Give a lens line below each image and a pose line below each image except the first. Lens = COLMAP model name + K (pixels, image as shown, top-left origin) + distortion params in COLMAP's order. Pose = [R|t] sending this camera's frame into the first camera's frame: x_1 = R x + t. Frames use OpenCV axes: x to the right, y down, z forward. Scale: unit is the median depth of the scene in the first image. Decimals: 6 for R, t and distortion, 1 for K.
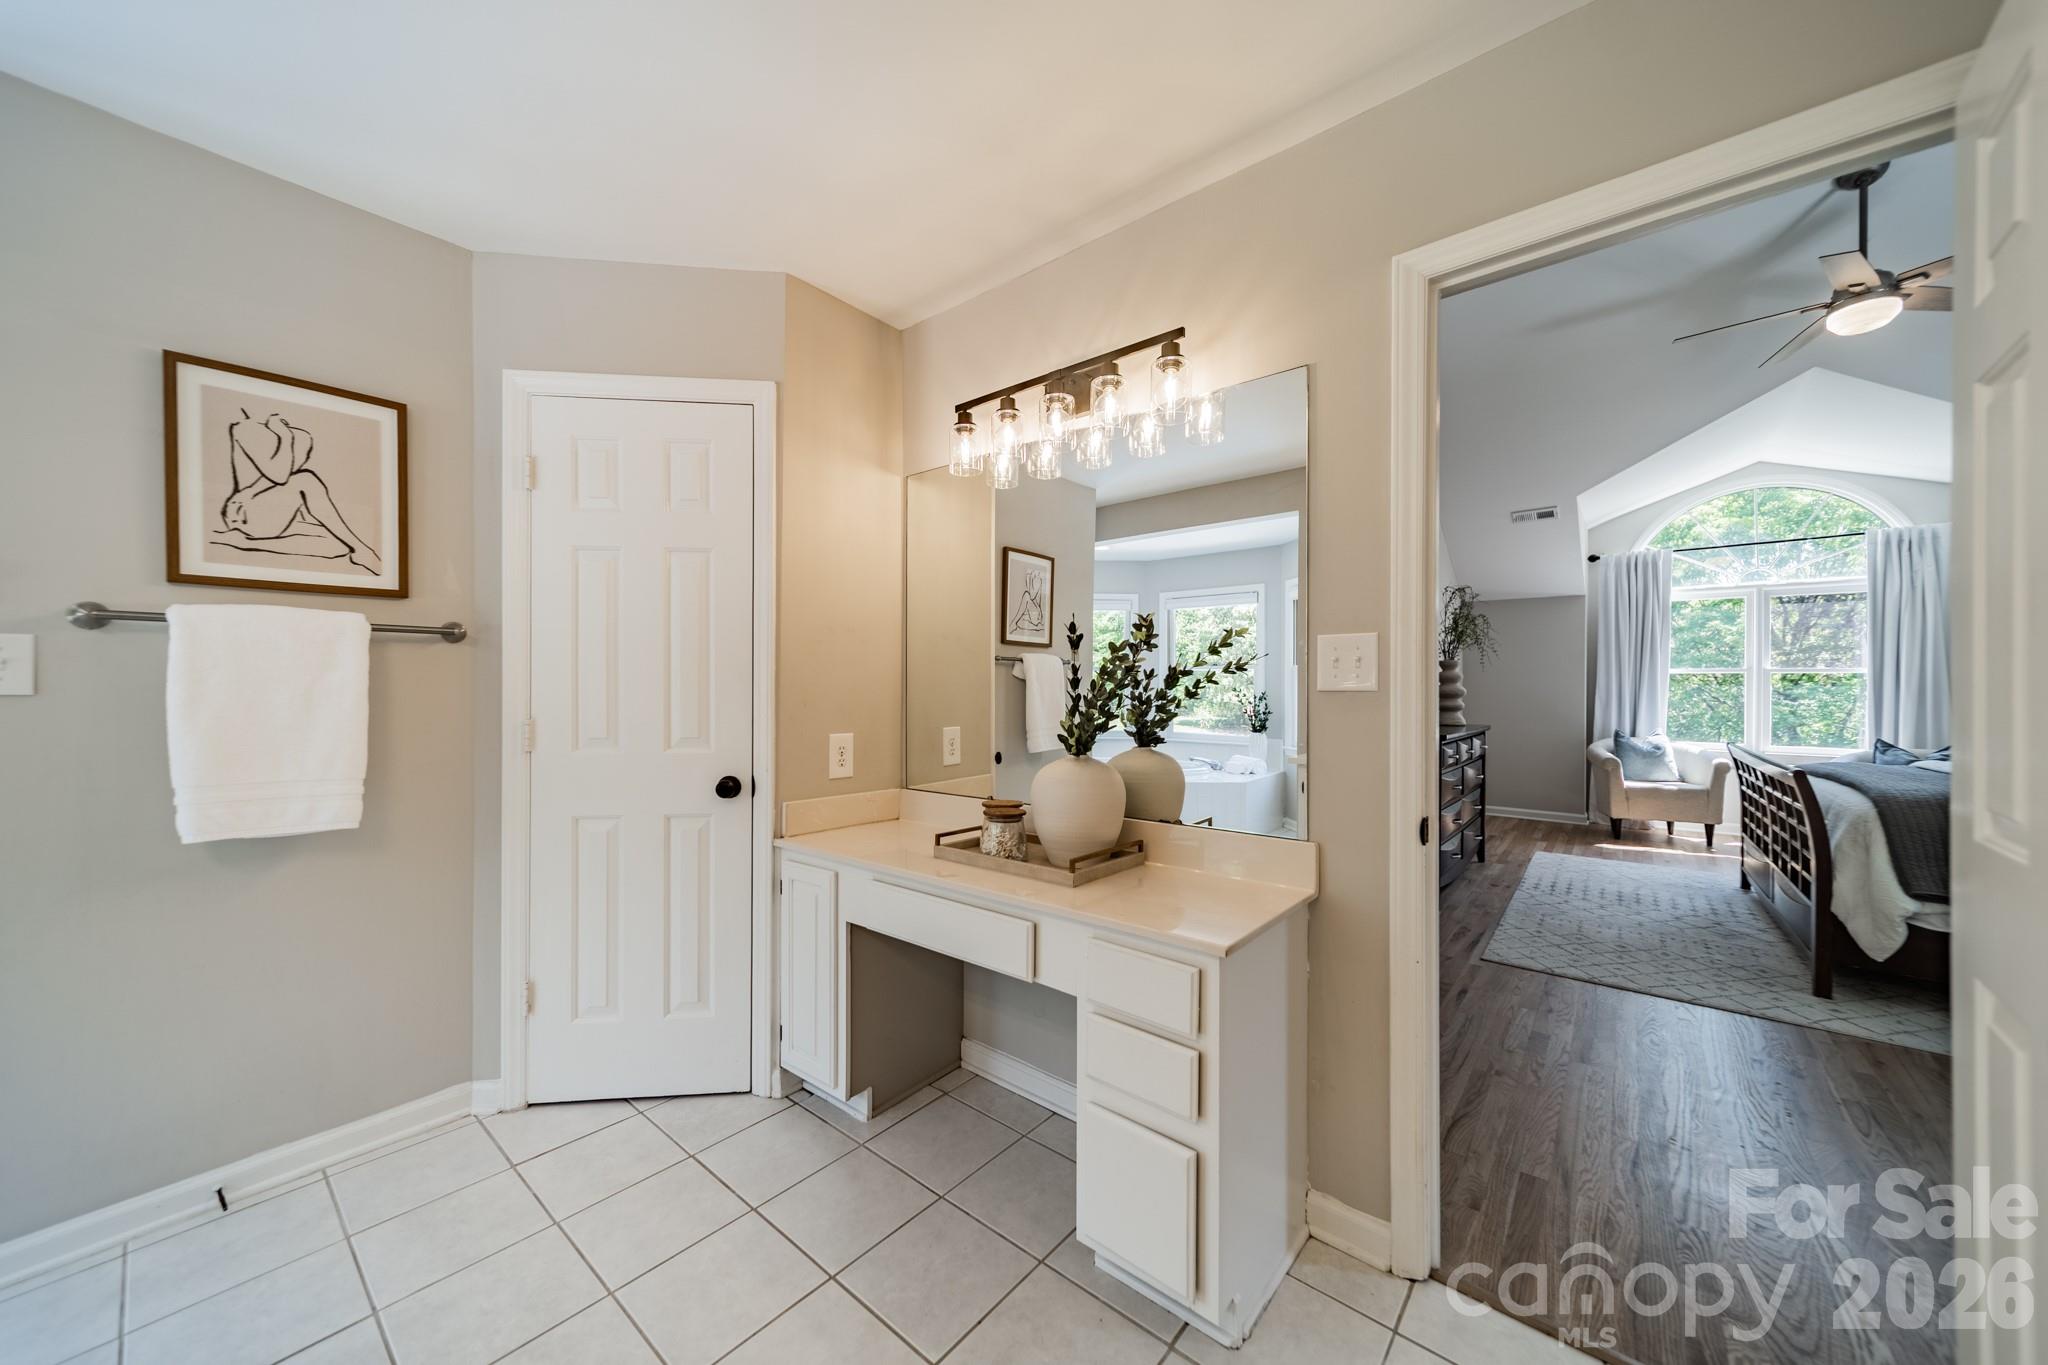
lens RADIAL K [[723.5, 0, 1027.5], [0, 723.5, 684.7], [0, 0, 1]] dist [0.007655, 0.000202]
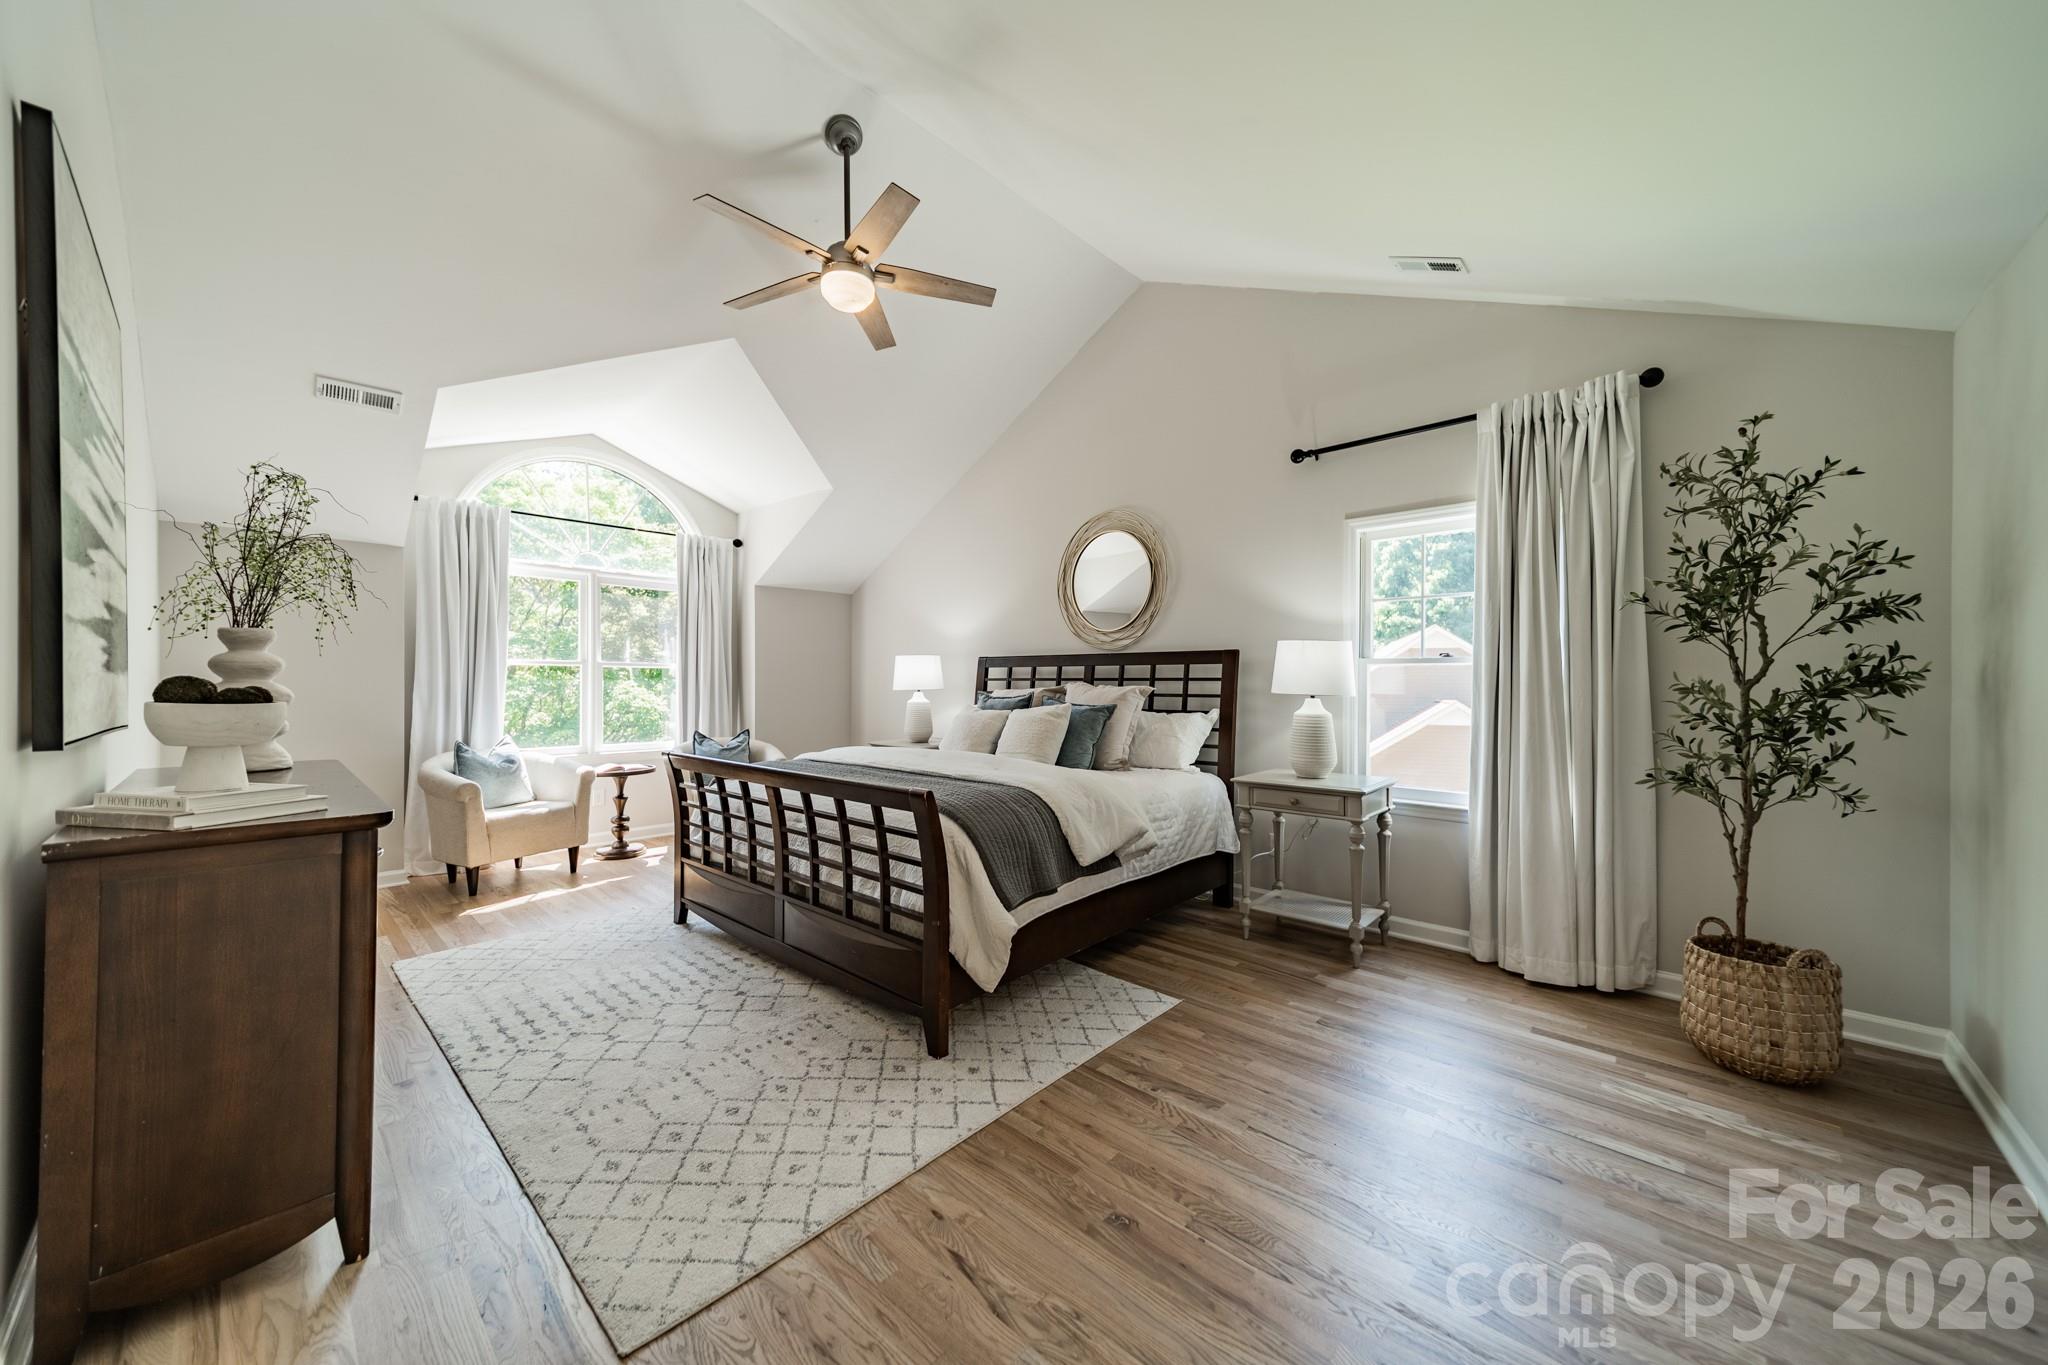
lens RADIAL K [[723.5, 0, 1027.5], [0, 723.5, 684.7], [0, 0, 1]] dist [0.007655, 0.000202]
pose [[0.053916, -0.007121, 0.998520, 0.130131], [-0.006516, 0.999951, 0.007483, -0.003424], [-0.998524, -0.006910, 0.053867, 0.425644]]
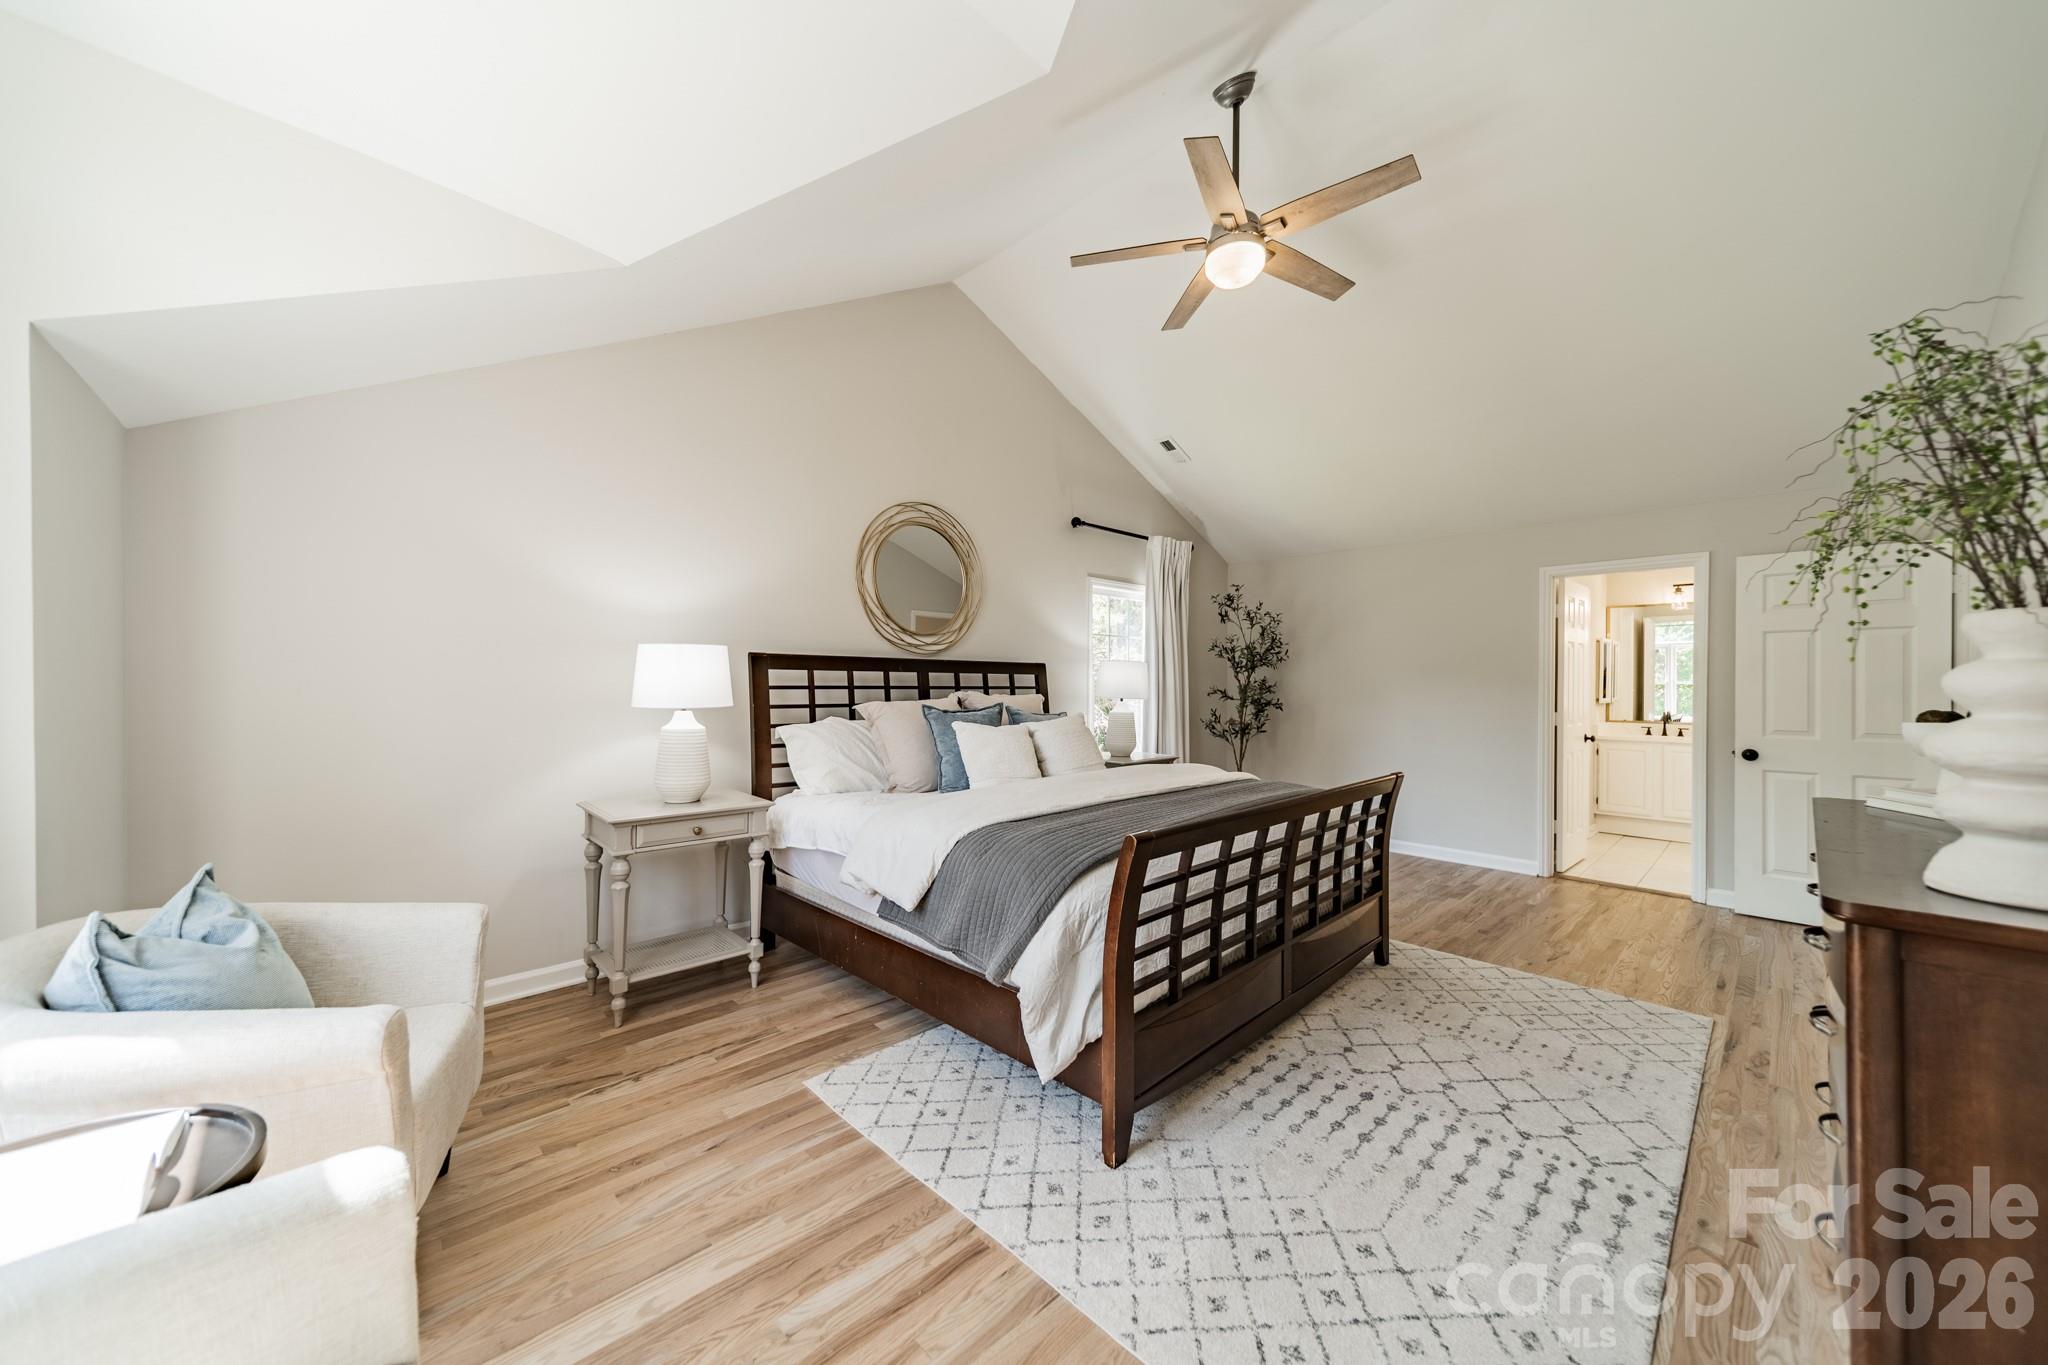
lens RADIAL K [[706.2, 0, 1057.4], [0, 706.2, 684.8], [0, 0, 1]] dist [-0.000049, -0.000077]
pose [[-0.993409, -0.001494, 0.114610, 0.731864], [-0.002648, 0.999947, -0.009913, -0.000155], [-0.114589, -0.010151, -0.993361, 1.080312]]
